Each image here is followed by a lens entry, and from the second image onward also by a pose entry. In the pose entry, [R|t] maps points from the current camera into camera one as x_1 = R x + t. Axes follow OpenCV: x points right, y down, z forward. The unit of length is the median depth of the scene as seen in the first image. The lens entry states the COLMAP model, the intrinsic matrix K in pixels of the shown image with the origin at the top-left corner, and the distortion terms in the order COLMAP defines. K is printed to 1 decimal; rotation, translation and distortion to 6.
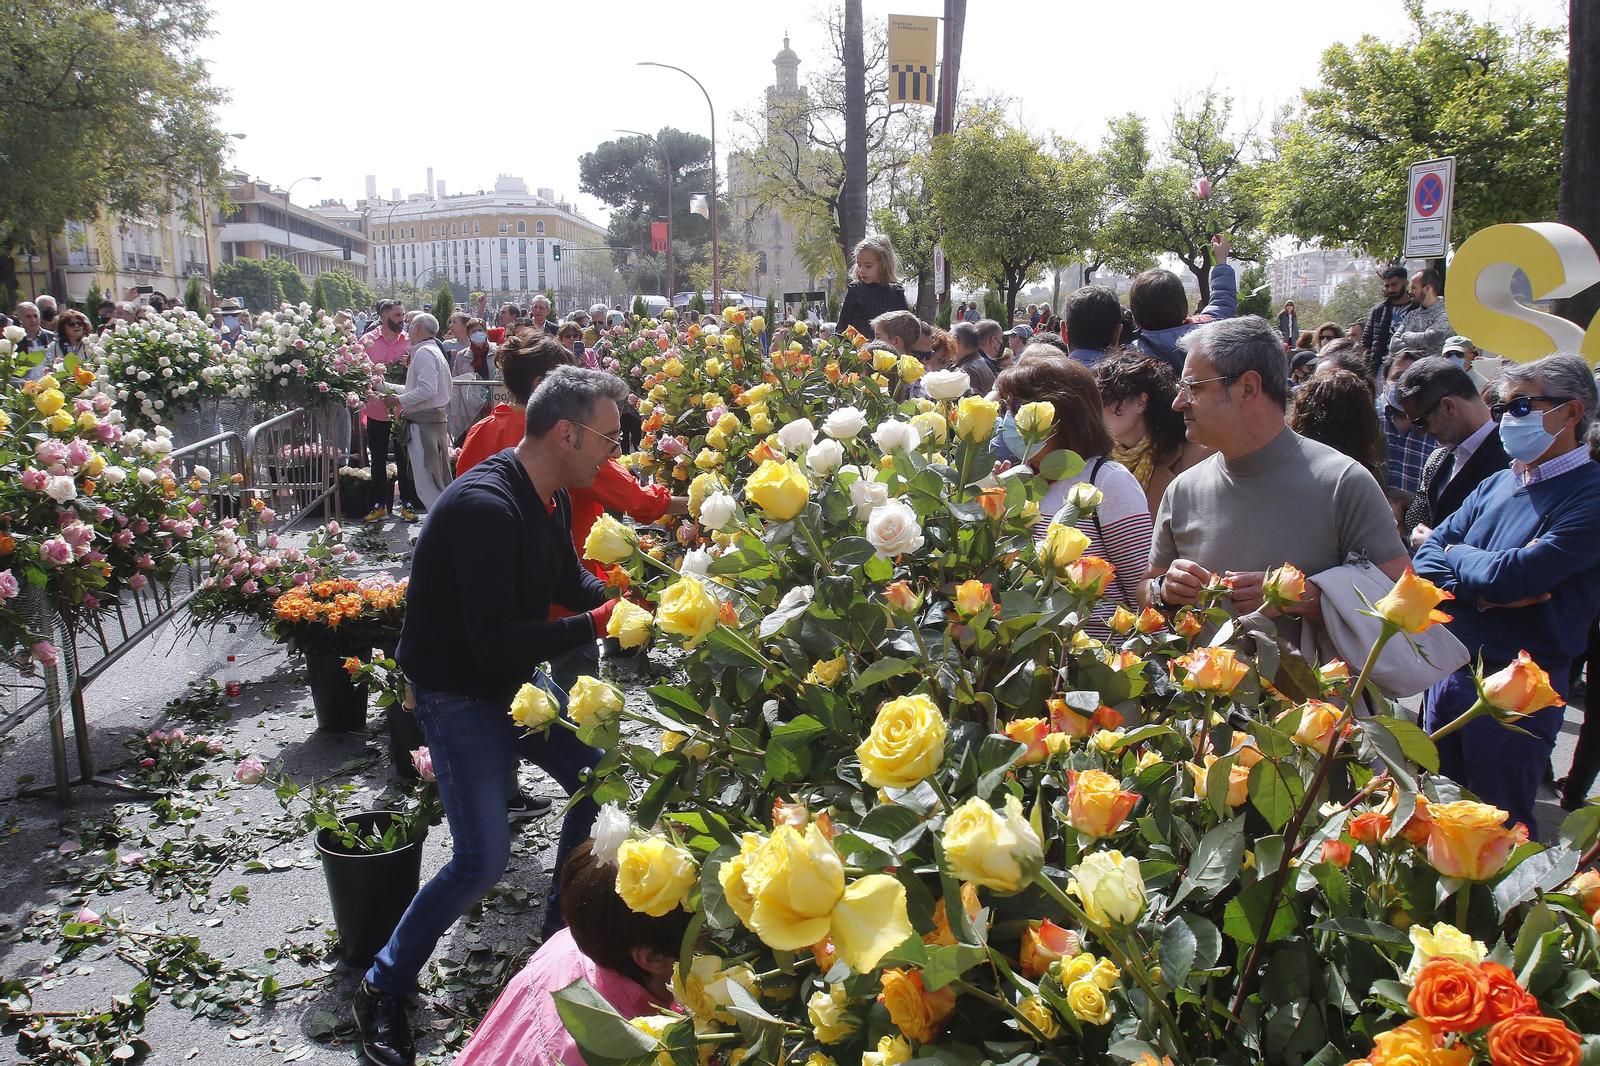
lens RADIAL K [[1205.0, 0, 800.0], [0, 1205.0, 533.0], [0, 0, 1]] dist [-0.089759, 0.046303]
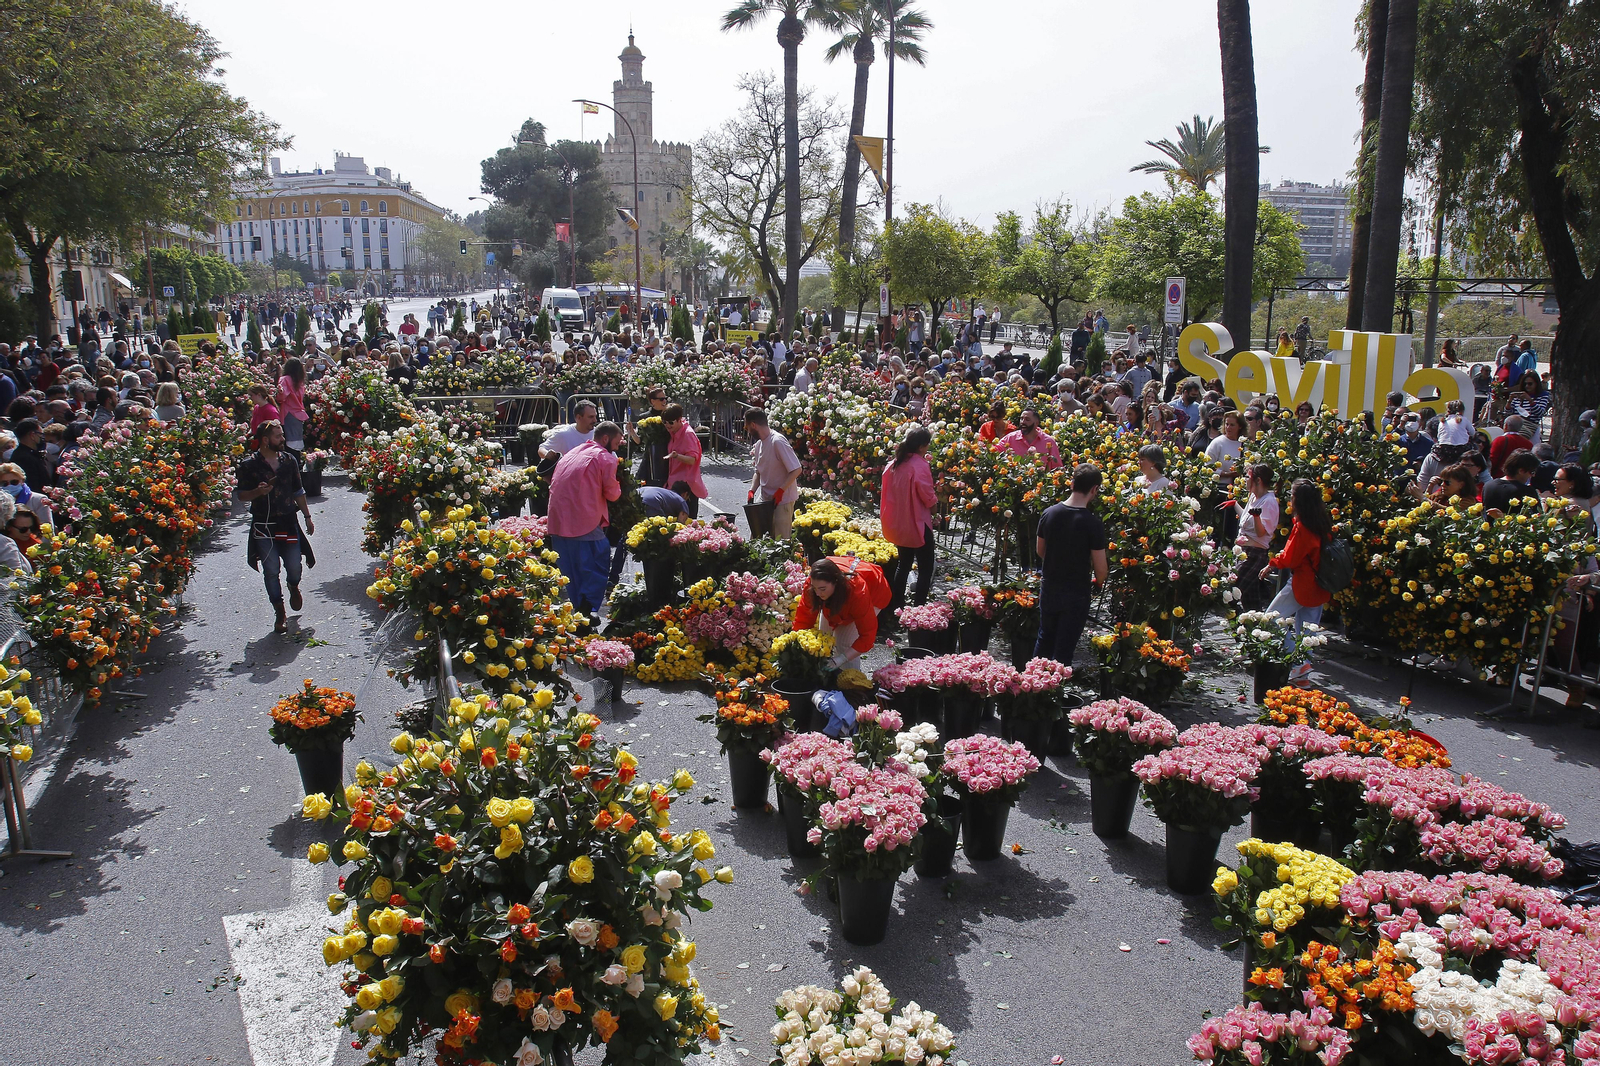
lens RADIAL K [[1173.9, 0, 788.7], [0, 1173.9, 549.6], [0, 0, 1]] dist [-0.081870, 0.041020]
pose [[0.989461, -0.026629, 0.142328, -0.062031], [0.020777, 0.998883, 0.042440, 0.009485], [-0.143299, -0.039036, 0.988909, -0.132374]]
